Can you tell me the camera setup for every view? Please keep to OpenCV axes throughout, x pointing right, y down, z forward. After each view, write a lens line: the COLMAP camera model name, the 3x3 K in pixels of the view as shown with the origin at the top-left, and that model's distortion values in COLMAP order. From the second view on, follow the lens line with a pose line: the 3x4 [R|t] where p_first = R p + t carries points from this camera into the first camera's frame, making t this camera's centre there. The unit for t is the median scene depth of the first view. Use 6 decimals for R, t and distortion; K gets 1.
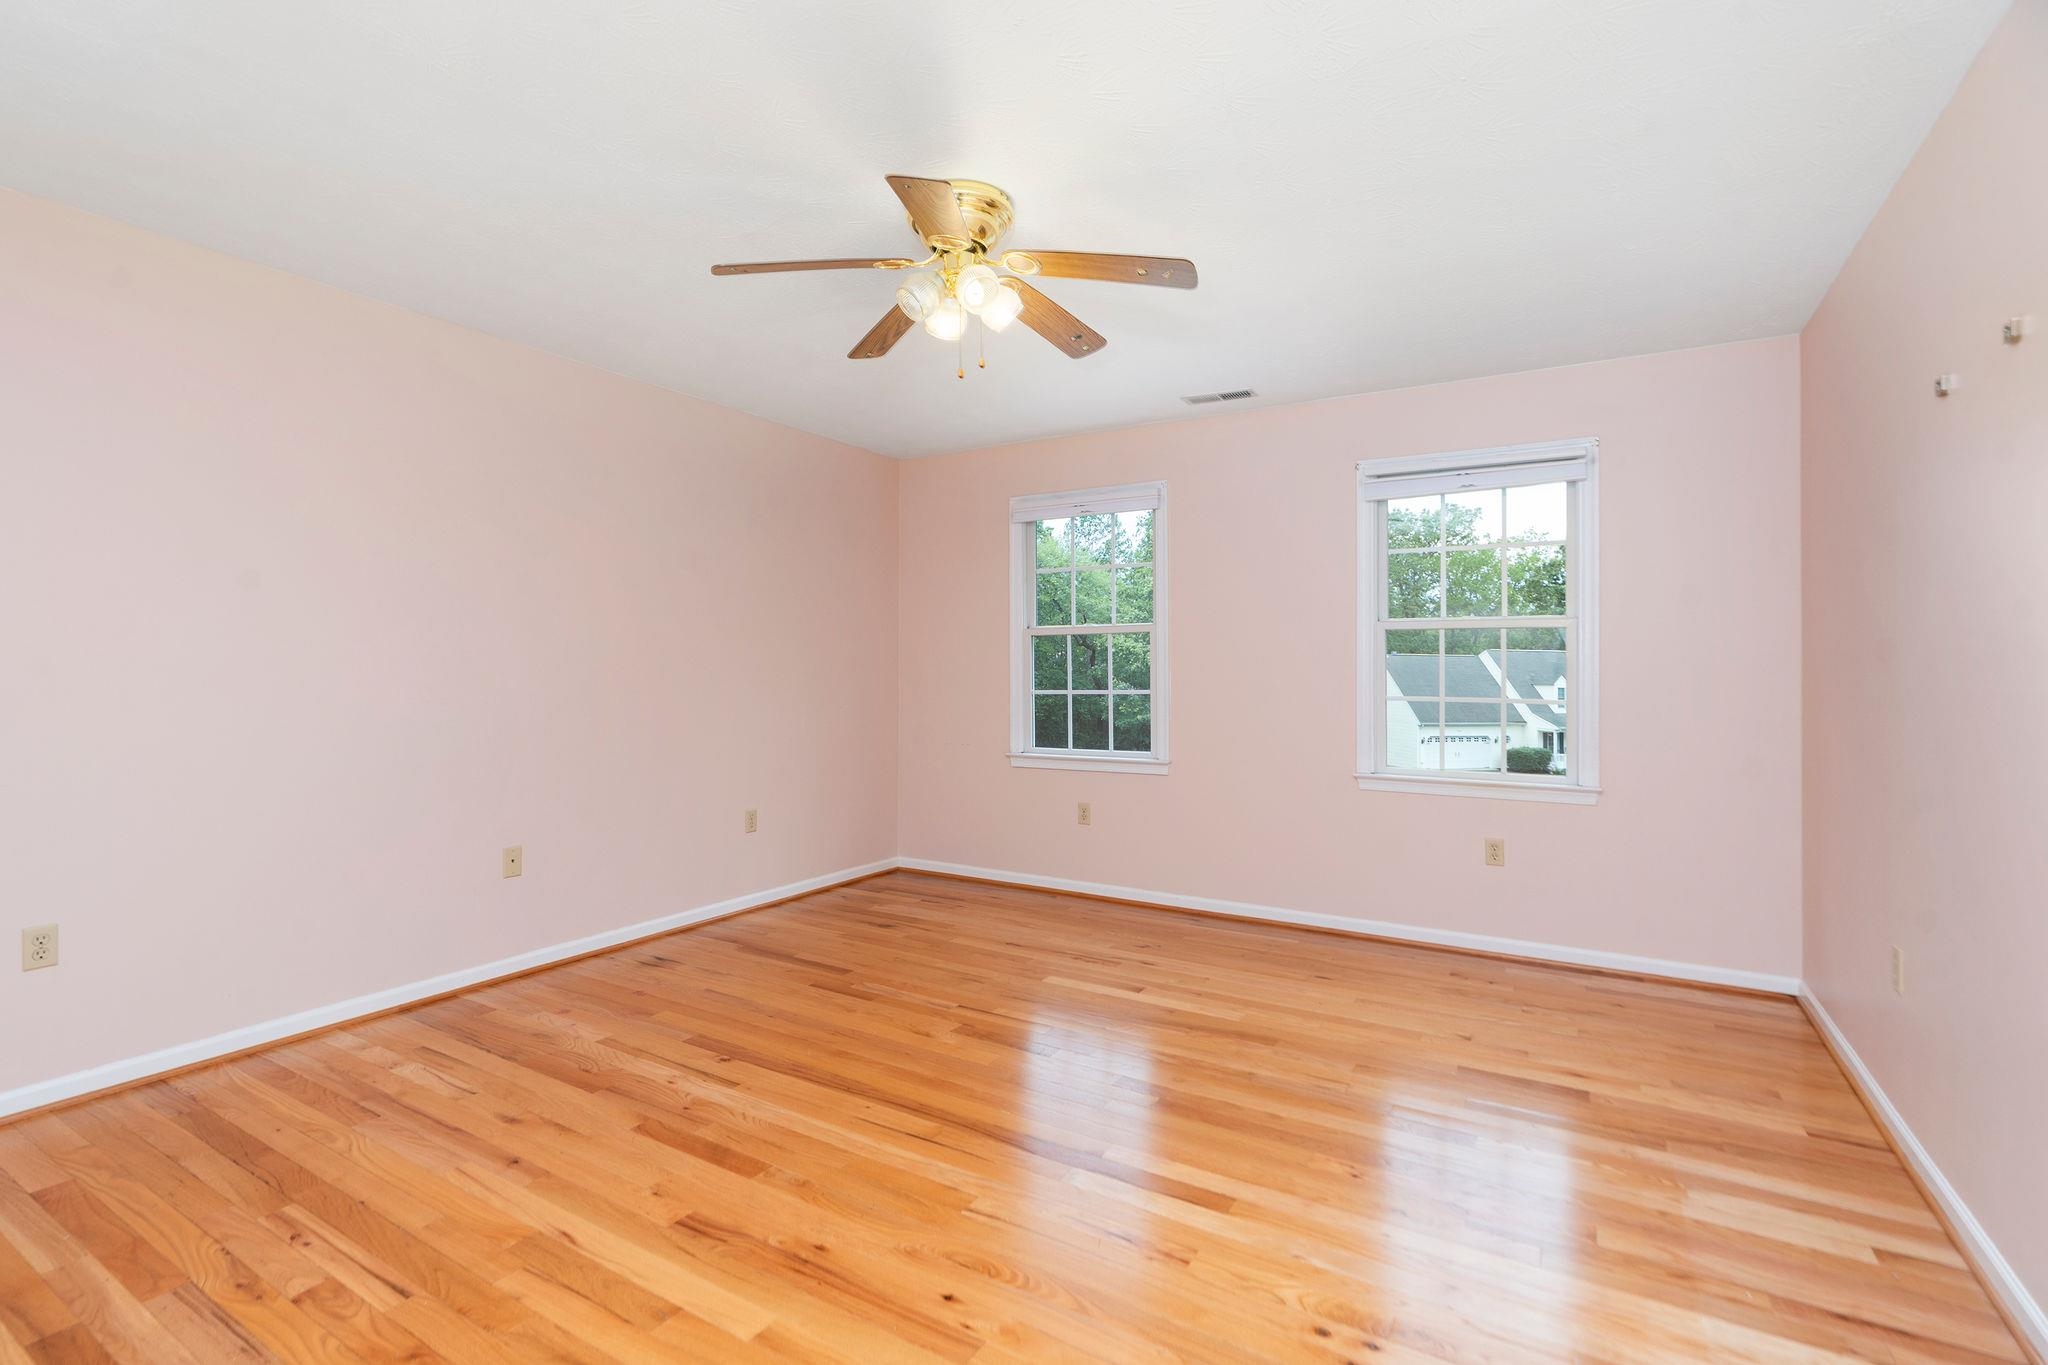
lens RADIAL K [[942.1, 0, 1019.9], [0, 942.1, 711.0], [0, 0, 1]] dist [-0.003244, 0.000049]
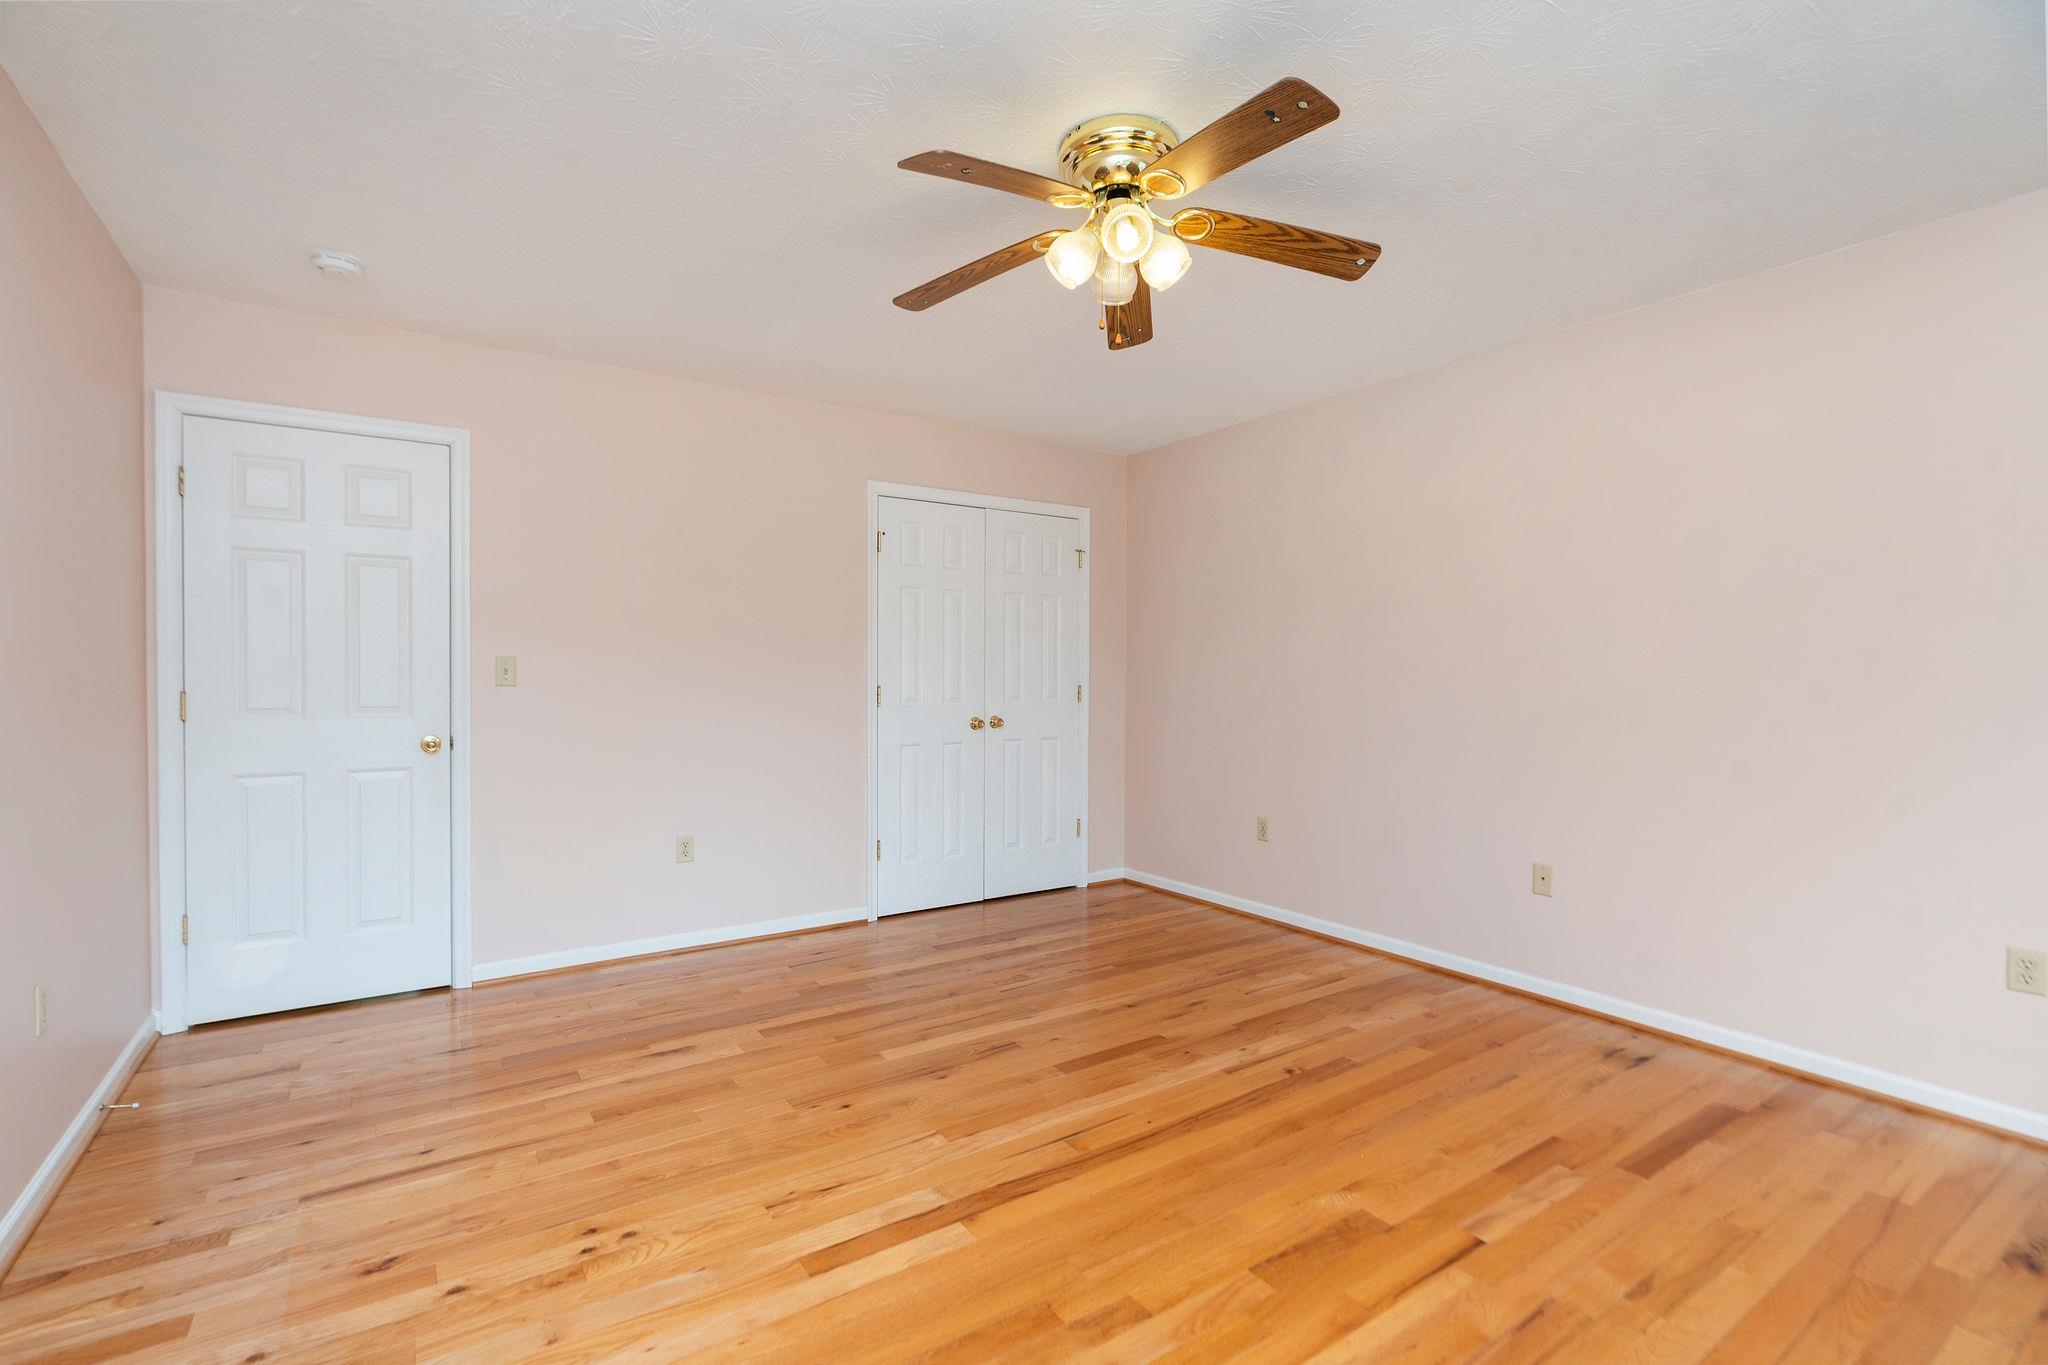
lens RADIAL K [[942.1, 0, 1019.9], [0, 942.1, 711.0], [0, 0, 1]] dist [-0.003244, 0.000049]
pose [[-0.412307, 0.031547, -0.910498, 0.694886], [-0.051377, 0.997005, 0.057809, -0.051694], [0.909595, 0.070614, -0.409452, 1.116367]]
